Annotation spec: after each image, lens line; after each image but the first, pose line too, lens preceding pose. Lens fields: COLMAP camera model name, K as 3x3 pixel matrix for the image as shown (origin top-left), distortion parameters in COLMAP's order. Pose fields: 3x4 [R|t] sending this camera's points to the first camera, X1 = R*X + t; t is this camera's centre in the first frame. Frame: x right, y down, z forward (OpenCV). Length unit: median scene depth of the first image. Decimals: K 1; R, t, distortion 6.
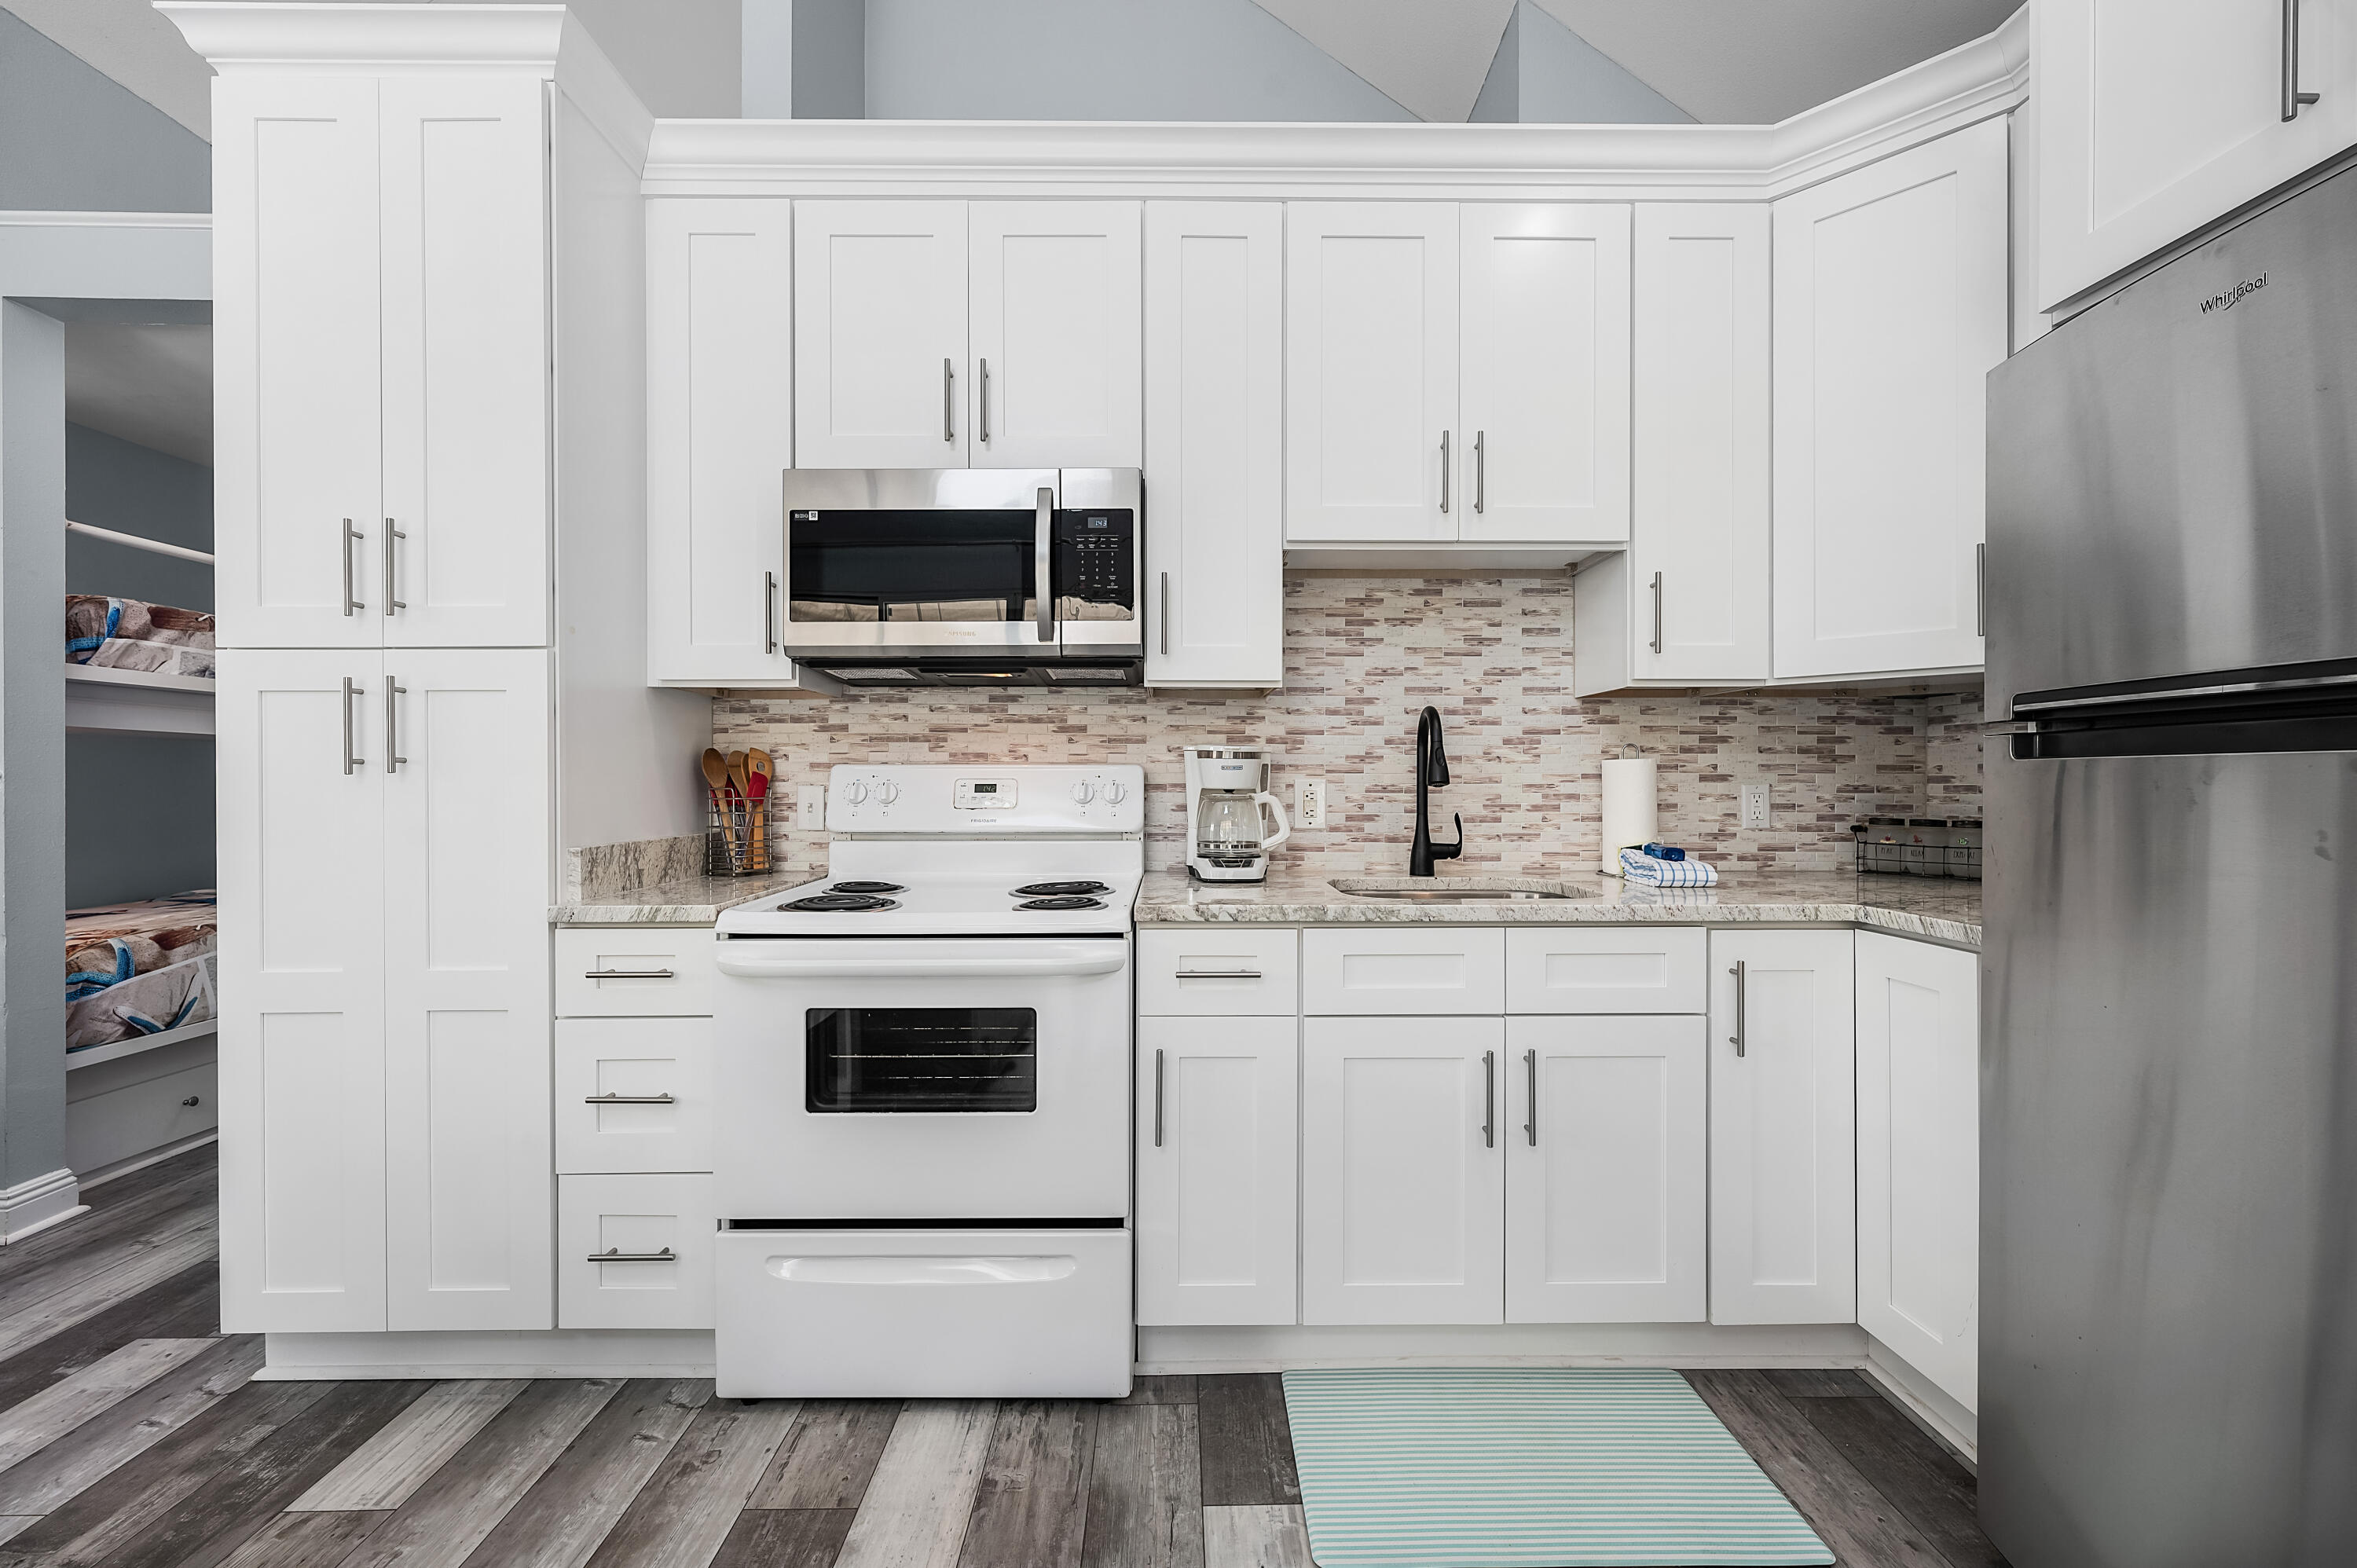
lens RADIAL K [[951.9, 0, 1182.9], [0, 951.9, 778.6], [0, 0, 1]] dist [-0.000258, 0.000358]
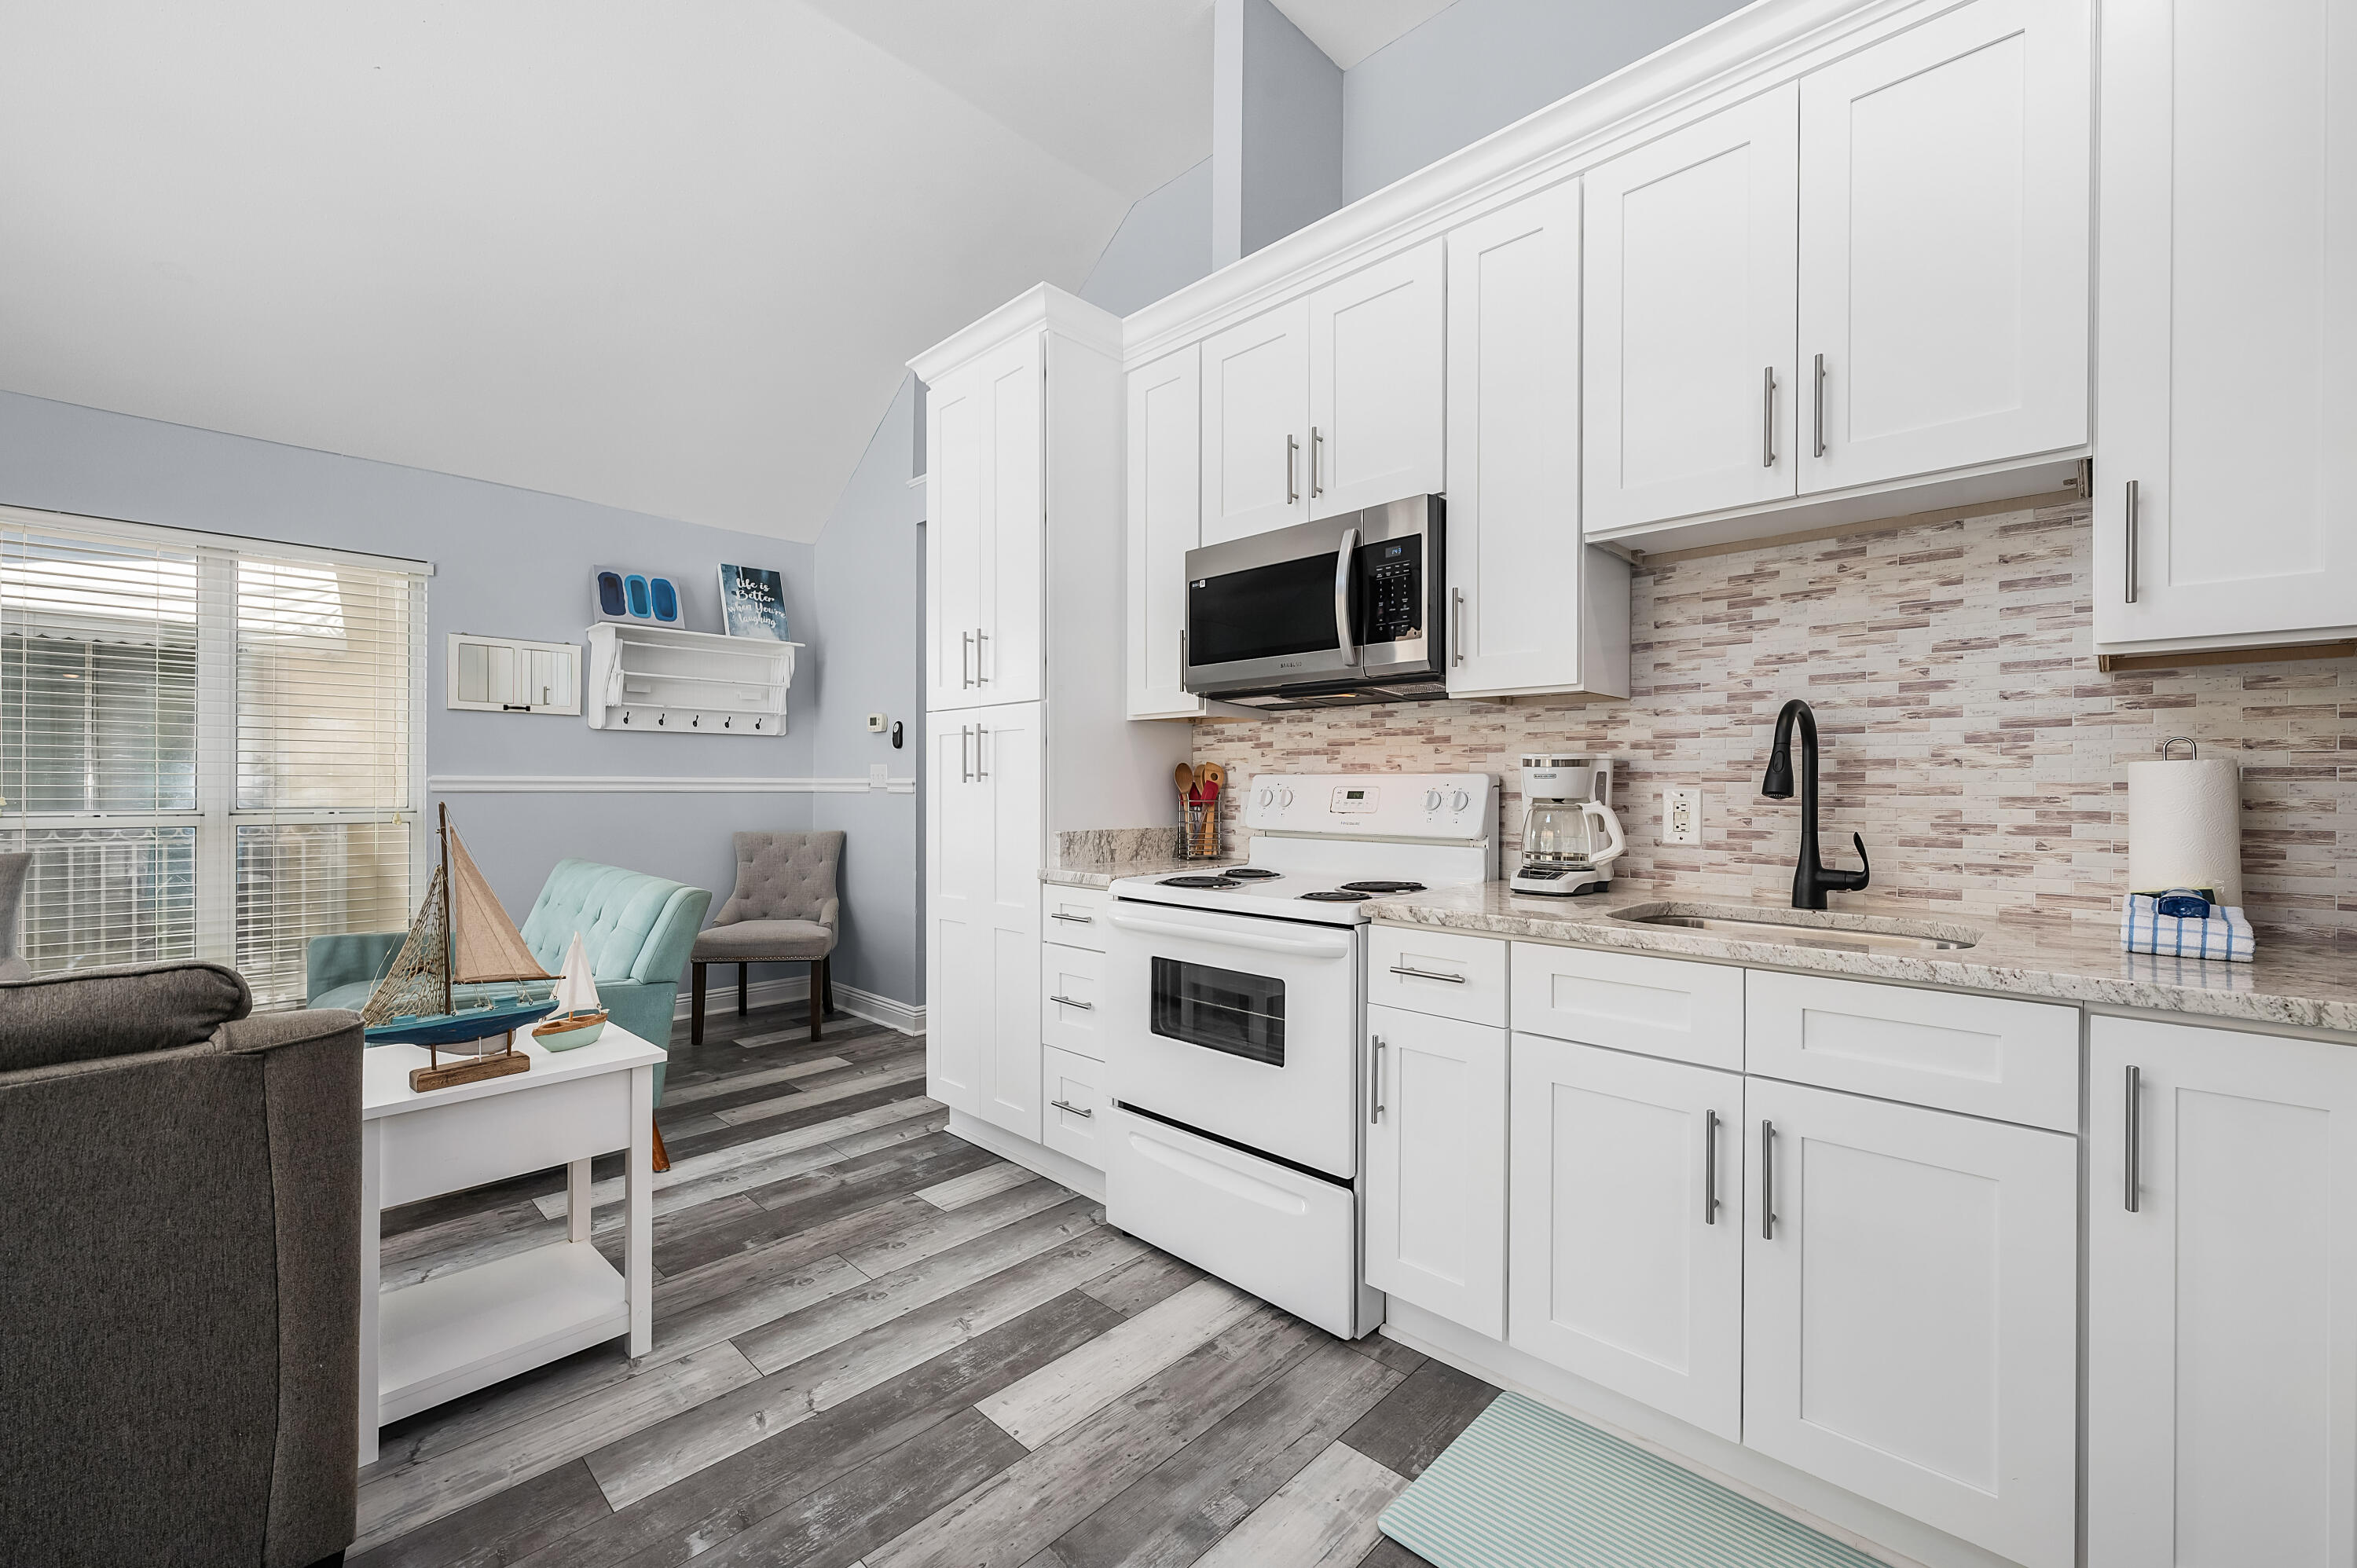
lens RADIAL K [[951.9, 0, 1185.6], [0, 951.9, 784.1], [0, 0, 1]] dist [-0.000258, 0.000358]
pose [[0.713634, 0.001967, -0.700516, 0.490010], [-0.003506, 0.999994, -0.000764, -0.001238], [0.700510, 0.003001, 0.713636, 0.056389]]
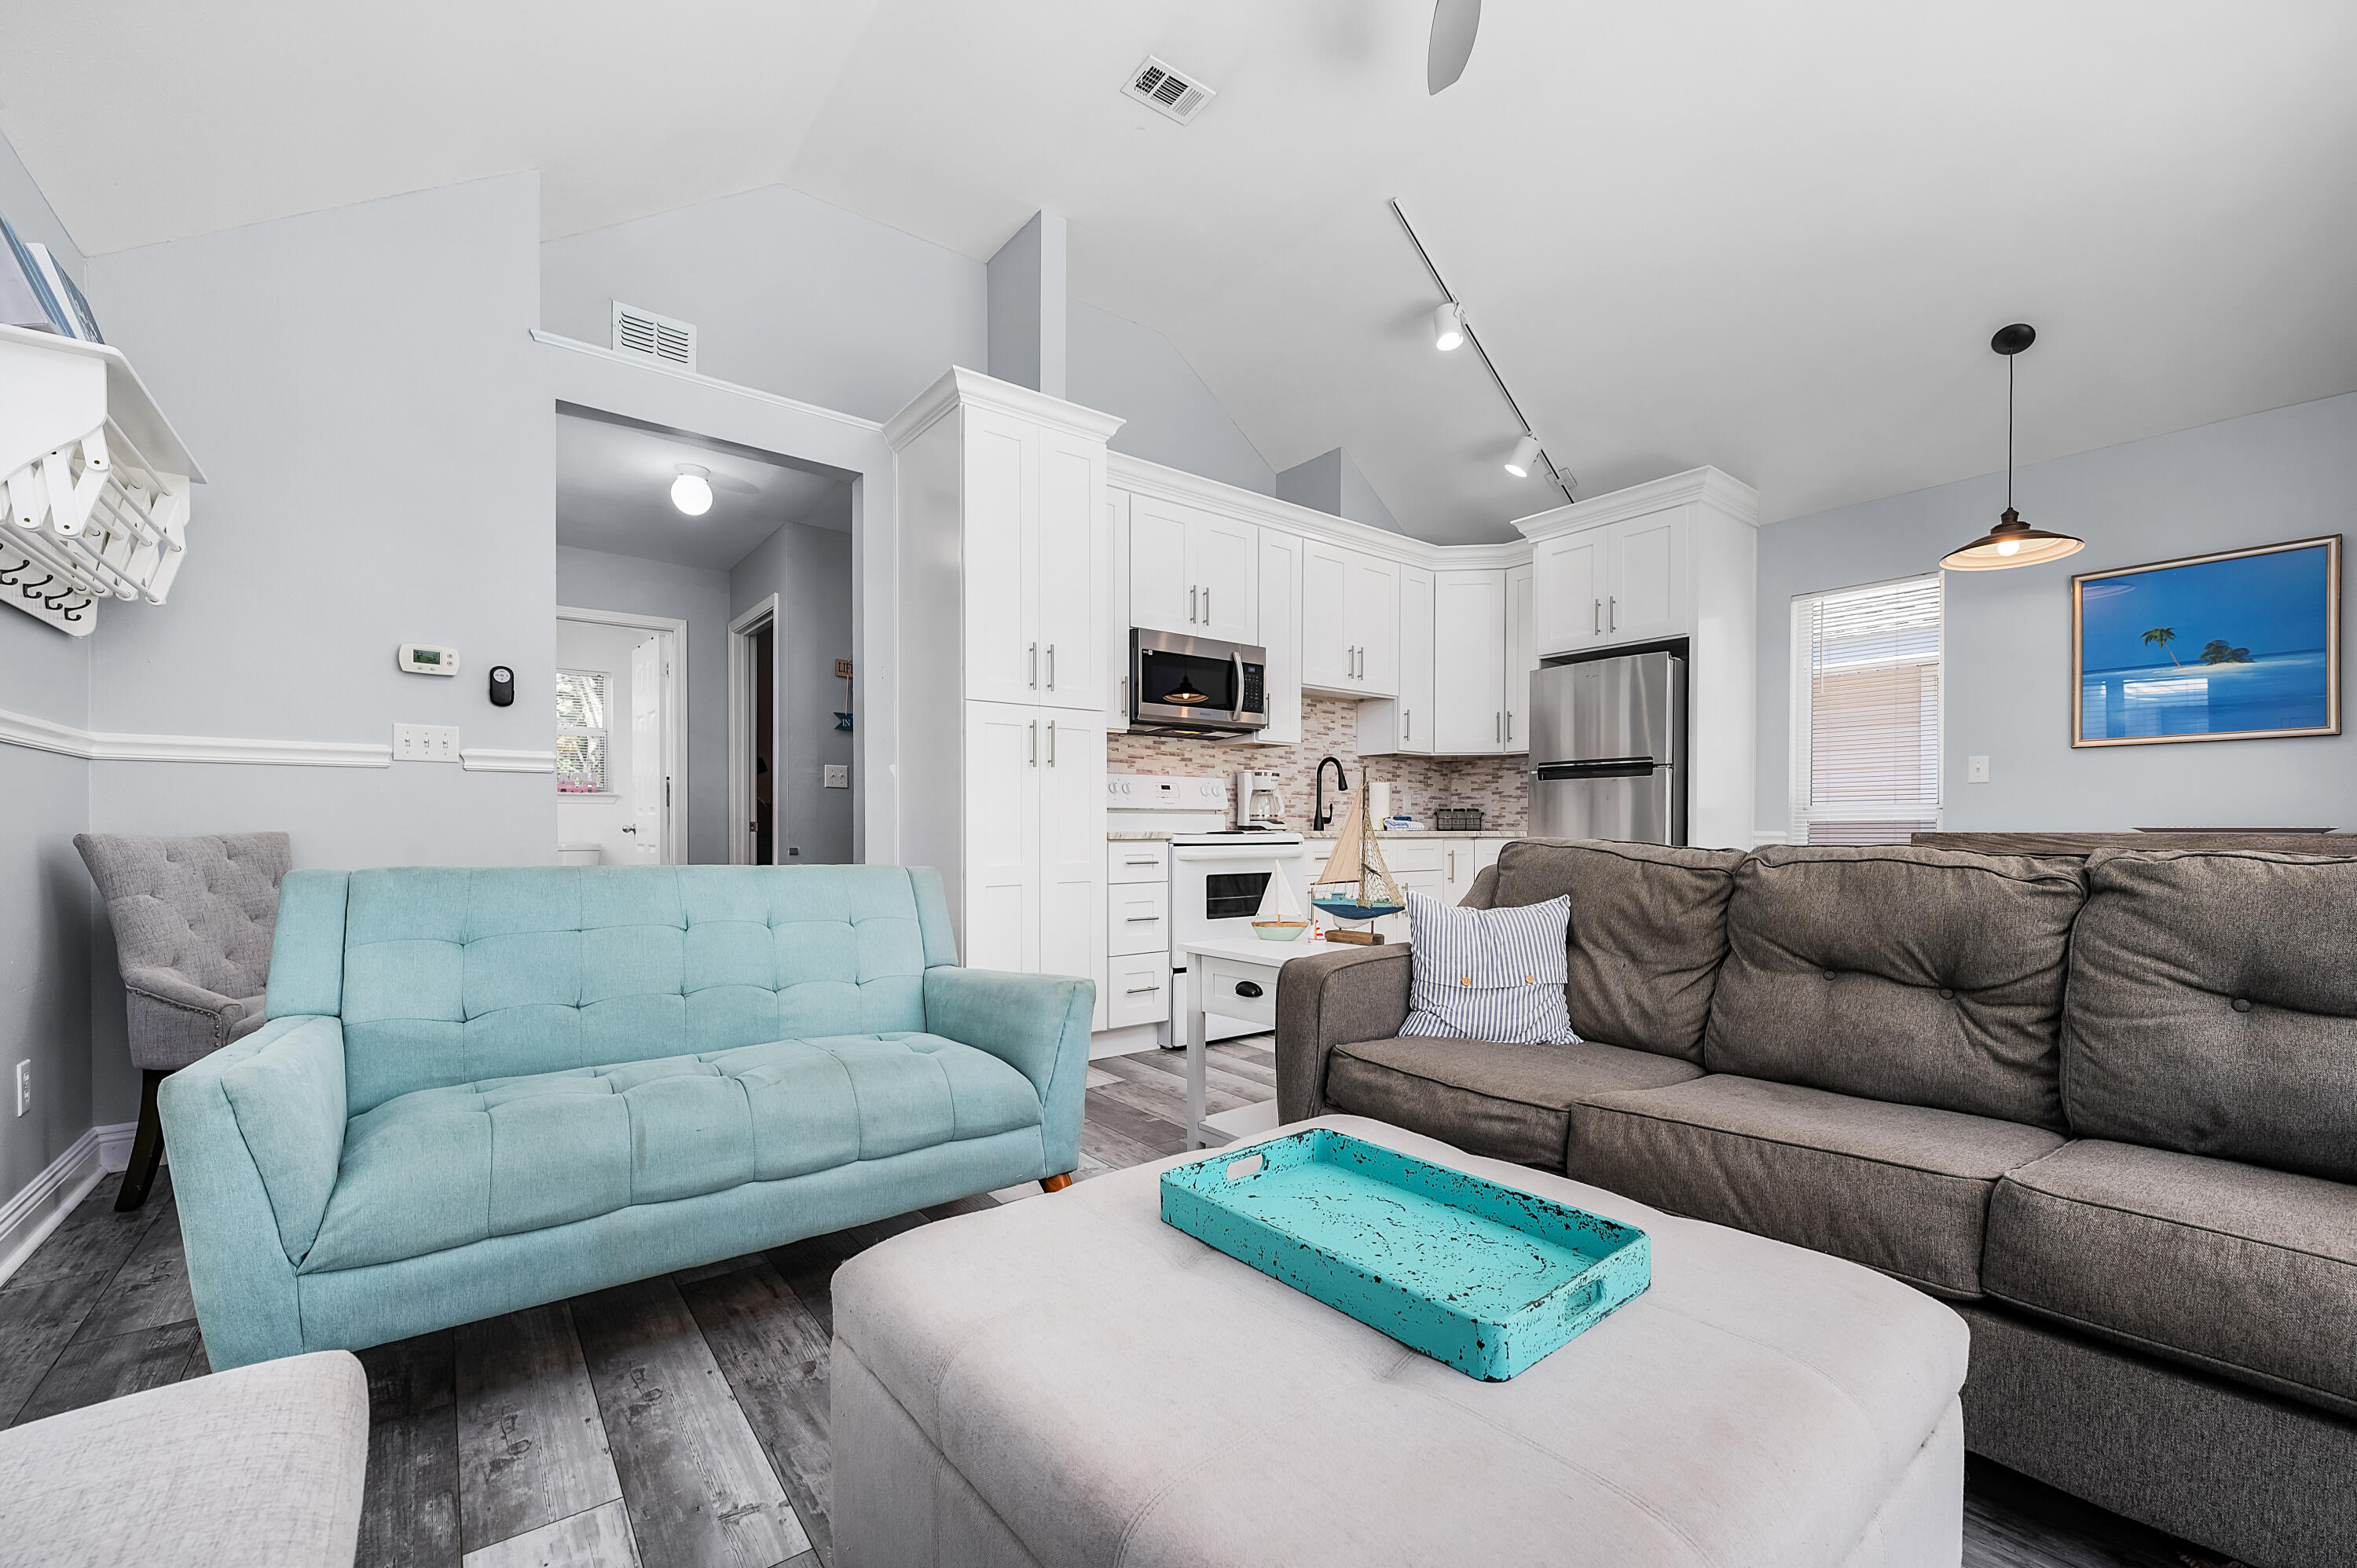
lens RADIAL K [[951.9, 0, 1189.8], [0, 951.9, 833.2], [0, 0, 1]] dist [-0.000258, 0.000358]
pose [[0.791601, -0.002803, 0.611032, -1.546375], [-0.002383, 0.999968, 0.007675, 0.100823], [-0.611034, -0.007532, 0.791569, -0.686897]]
